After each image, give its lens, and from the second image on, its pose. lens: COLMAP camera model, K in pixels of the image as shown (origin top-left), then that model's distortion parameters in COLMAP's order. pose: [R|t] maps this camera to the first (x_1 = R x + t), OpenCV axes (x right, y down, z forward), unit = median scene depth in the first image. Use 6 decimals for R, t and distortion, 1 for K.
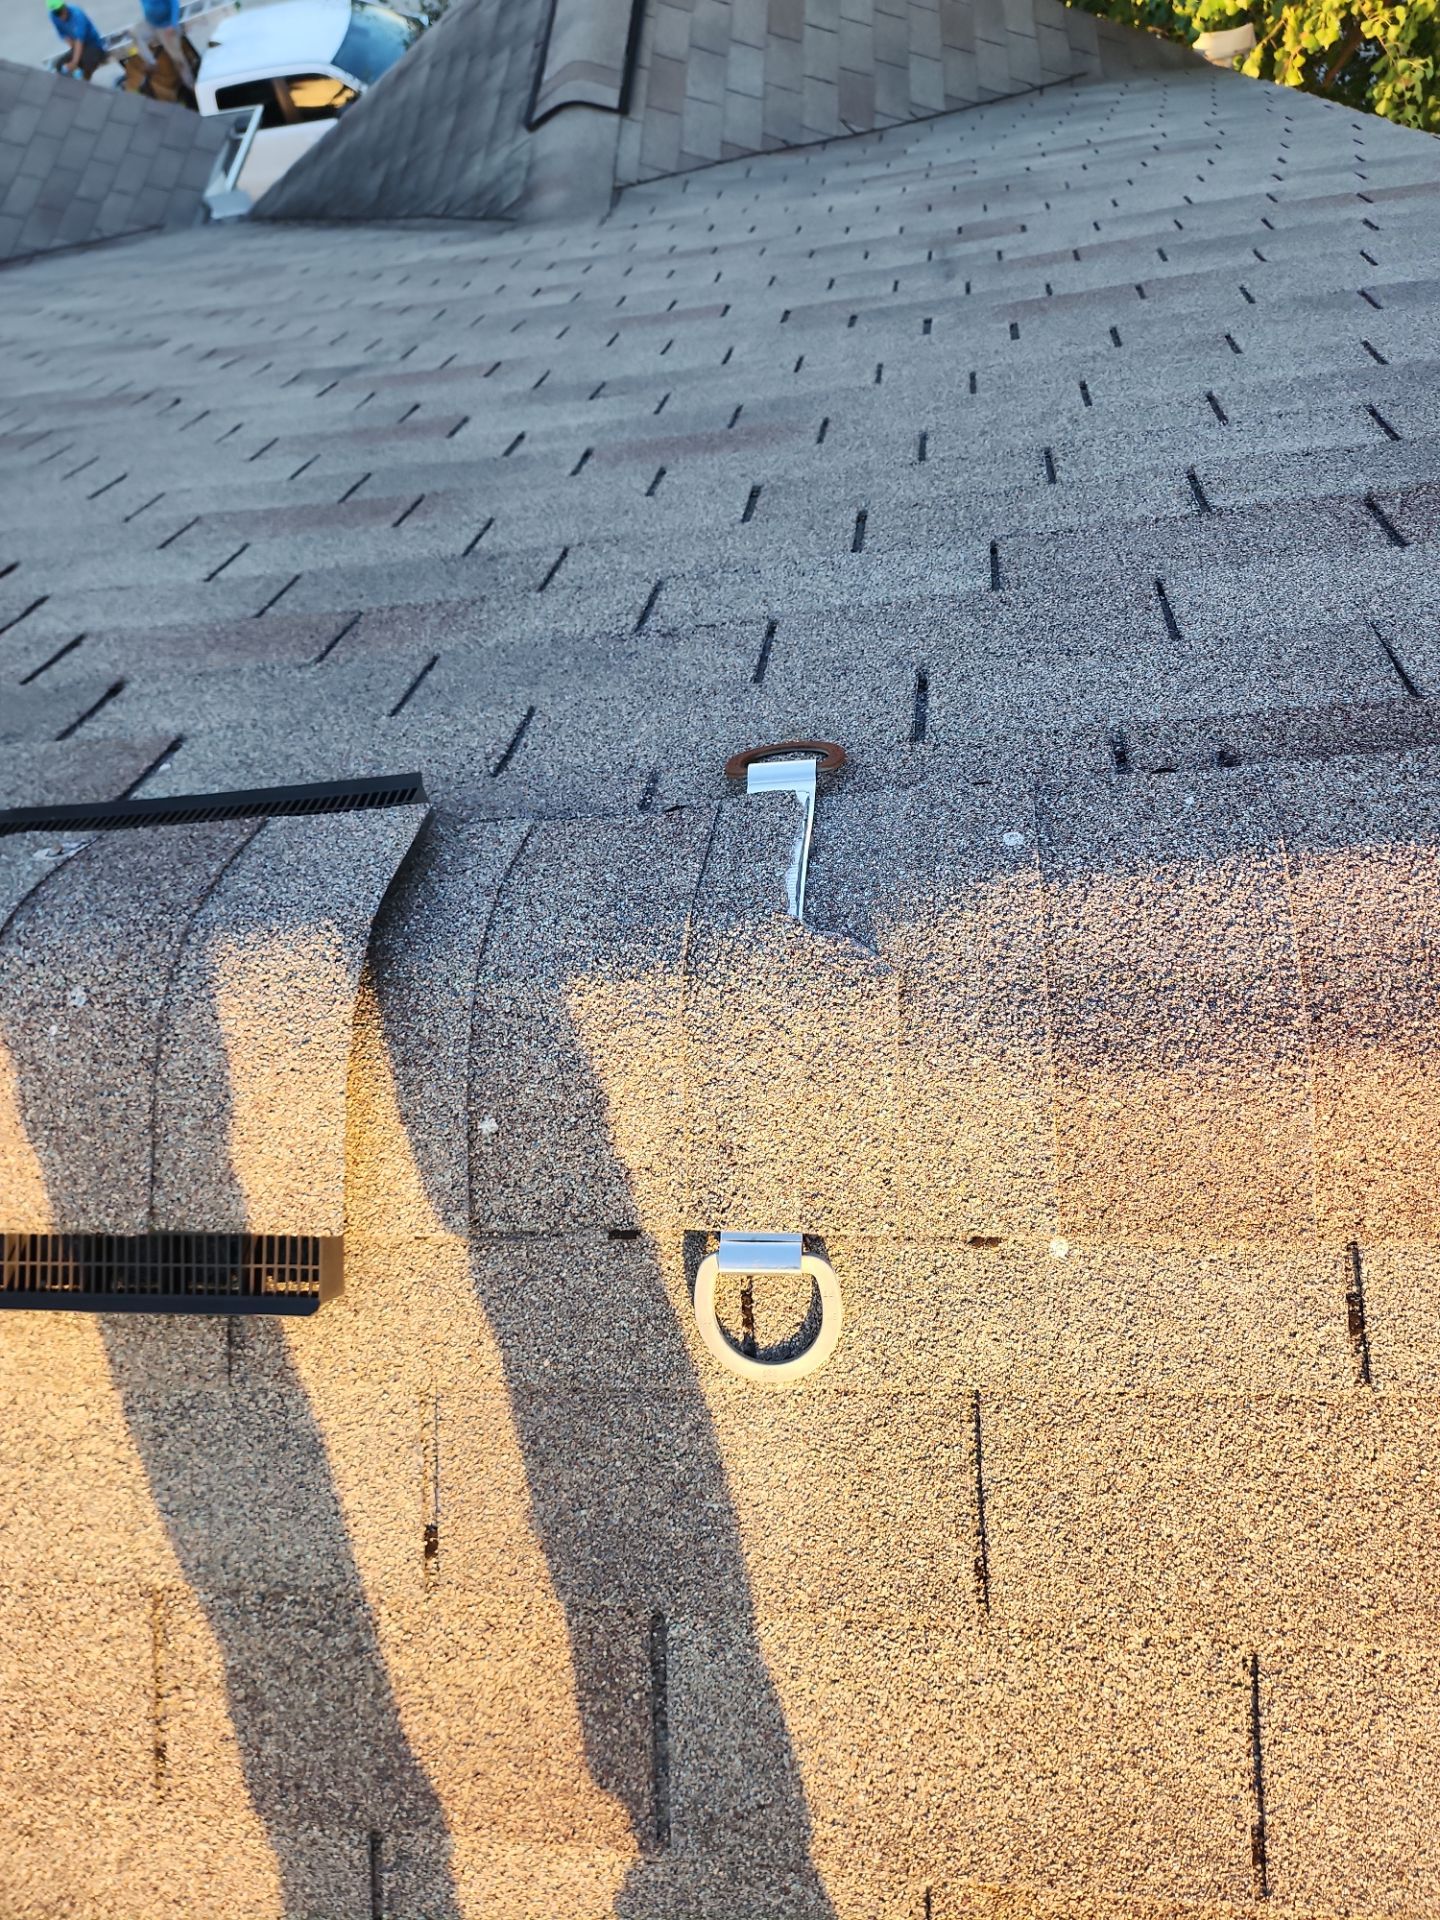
lens RADIAL K [[1311.4, 0, 714.8], [0, 1311.4, 952.7], [0, 0, 1]] dist [0.076851, -0.067468]
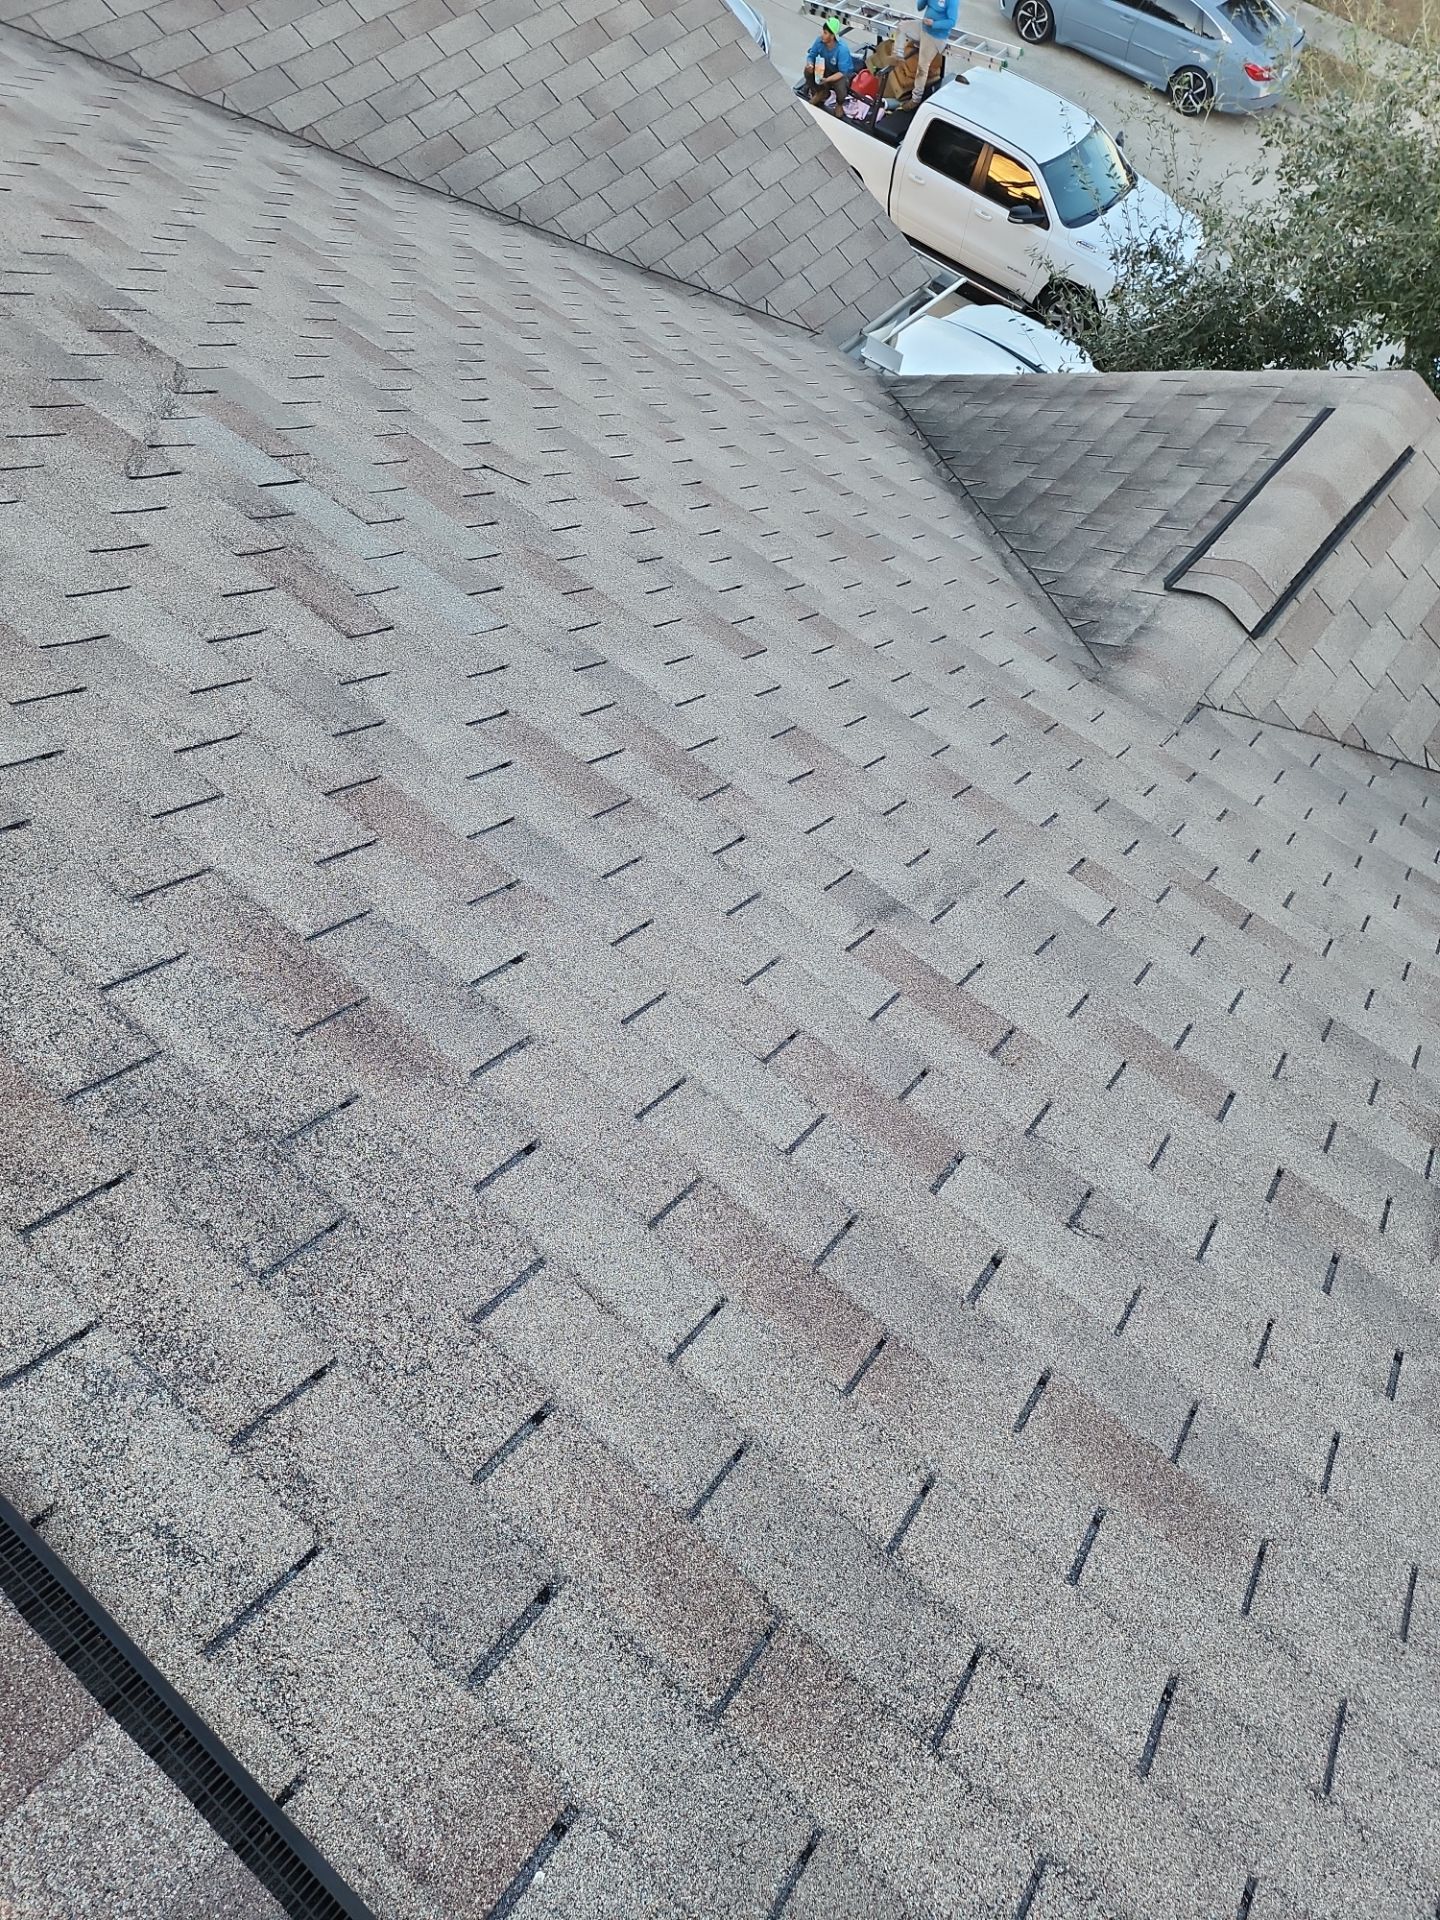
lens RADIAL K [[1311.4, 0, 714.8], [0, 1311.4, 952.7], [0, 0, 1]] dist [0.076851, -0.067468]
pose [[0.774829, 0.628901, -0.064214, -0.157631], [-0.630344, 0.776310, -0.002914, -0.174436], [0.048018, 0.042735, 0.997932, -0.005042]]
